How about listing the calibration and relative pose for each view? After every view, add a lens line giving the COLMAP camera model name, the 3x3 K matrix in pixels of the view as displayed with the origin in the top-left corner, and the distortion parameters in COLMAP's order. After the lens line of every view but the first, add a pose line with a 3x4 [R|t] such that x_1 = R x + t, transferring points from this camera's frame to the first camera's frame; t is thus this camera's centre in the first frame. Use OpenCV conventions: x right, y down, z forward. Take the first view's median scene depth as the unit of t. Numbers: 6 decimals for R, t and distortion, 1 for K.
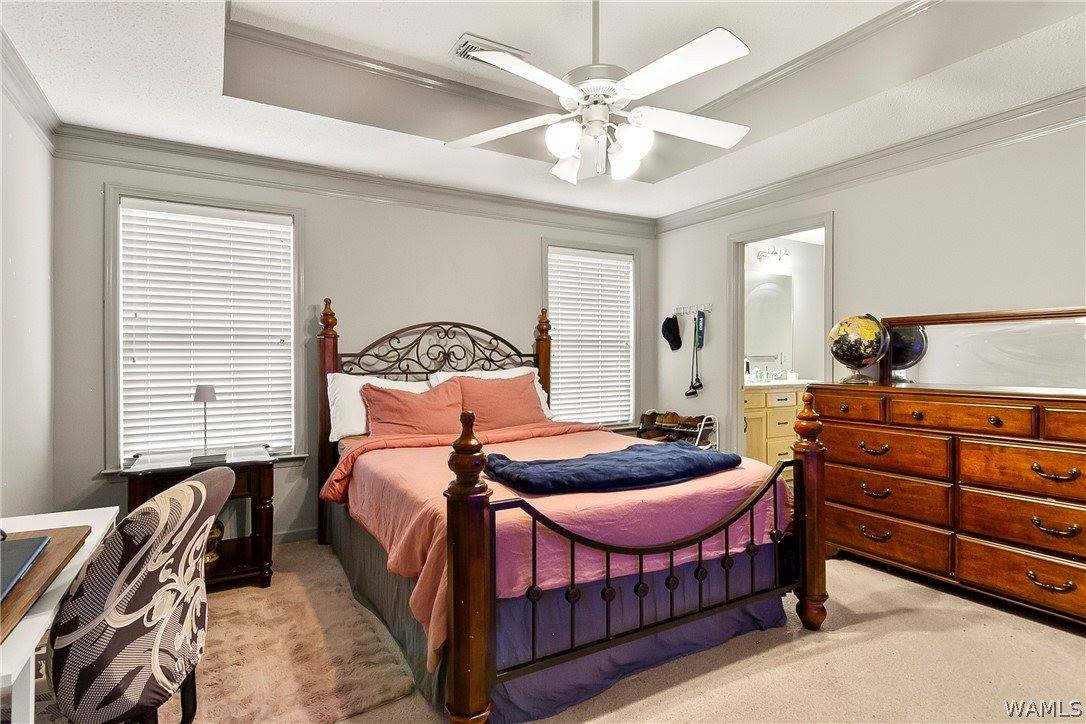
lens RADIAL K [[552.2, 0, 546.7], [0, 552.2, 363.7], [0, 0, 1]] dist [0.003723, -0.000982]
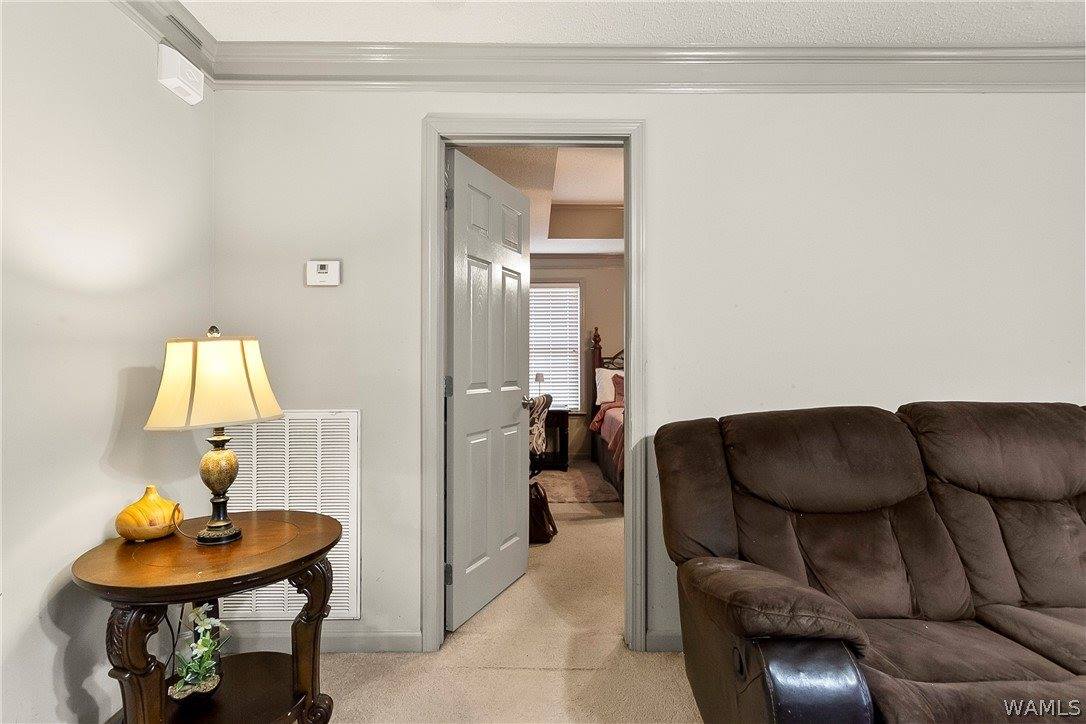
lens RADIAL K [[552.2, 0, 542.8], [0, 552.2, 360.3], [0, 0, 1]] dist [0.003723, -0.000982]
pose [[0.864894, -0.000003, -0.501955, 0.370923], [-0.002309, 0.999989, -0.003985, -0.001681], [0.501950, 0.004605, 0.864885, -0.672531]]
